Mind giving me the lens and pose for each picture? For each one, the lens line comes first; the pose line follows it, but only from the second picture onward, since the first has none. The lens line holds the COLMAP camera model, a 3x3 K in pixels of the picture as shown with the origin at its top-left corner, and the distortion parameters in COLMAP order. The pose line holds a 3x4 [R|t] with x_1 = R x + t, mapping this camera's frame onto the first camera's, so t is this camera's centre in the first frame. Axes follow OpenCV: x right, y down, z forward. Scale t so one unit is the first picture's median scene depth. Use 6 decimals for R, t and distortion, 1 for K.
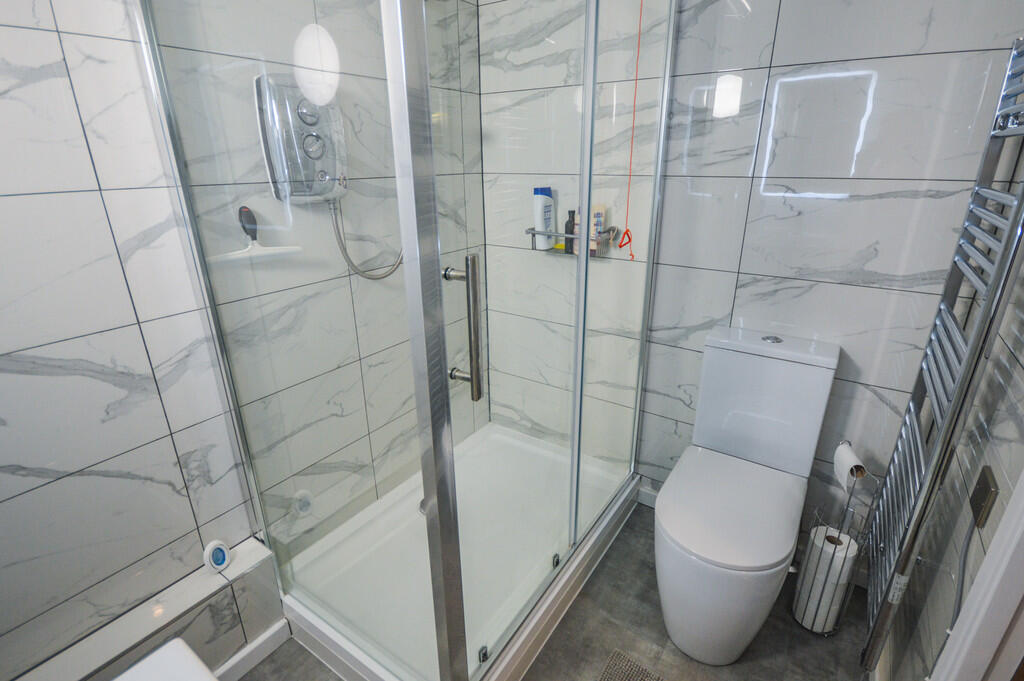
lens RADIAL K [[494.8, 0, 512.0], [0, 494.8, 340.5], [0, 0, 1]] dist [-0.001725, -0.008890]
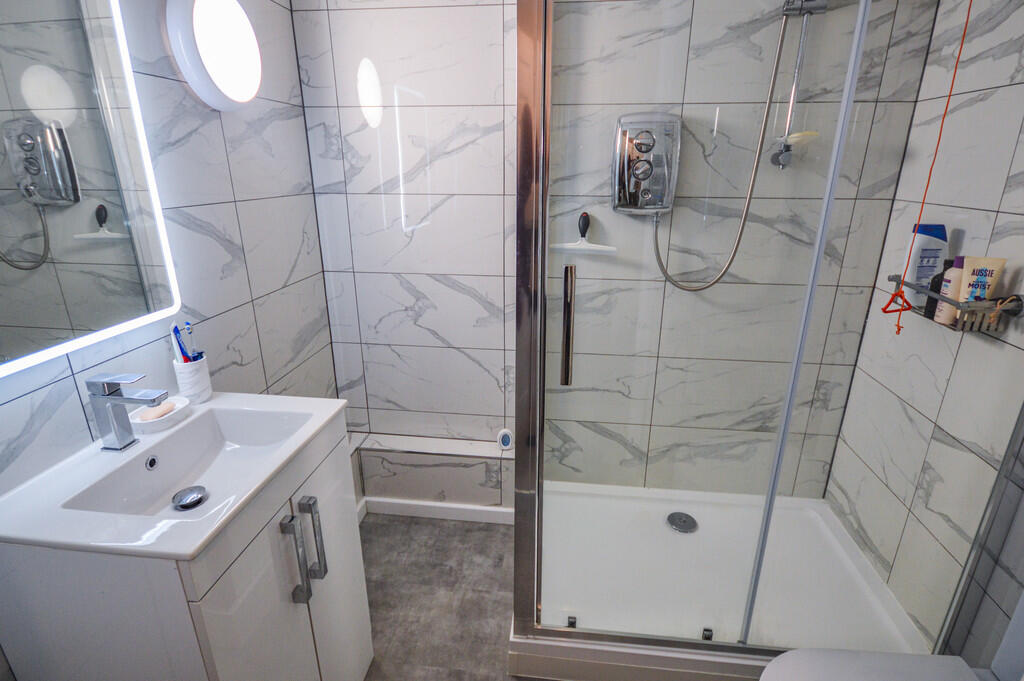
lens RADIAL K [[512.4, 0, 512.0], [0, 512.4, 340.5], [0, 0, 1]] dist [0.003196, -0.008591]
pose [[0.456533, 0.297576, -0.838467, 0.473919], [-0.311917, 0.936127, 0.162402, -0.077032], [0.833238, 0.187390, 0.520192, 0.115309]]
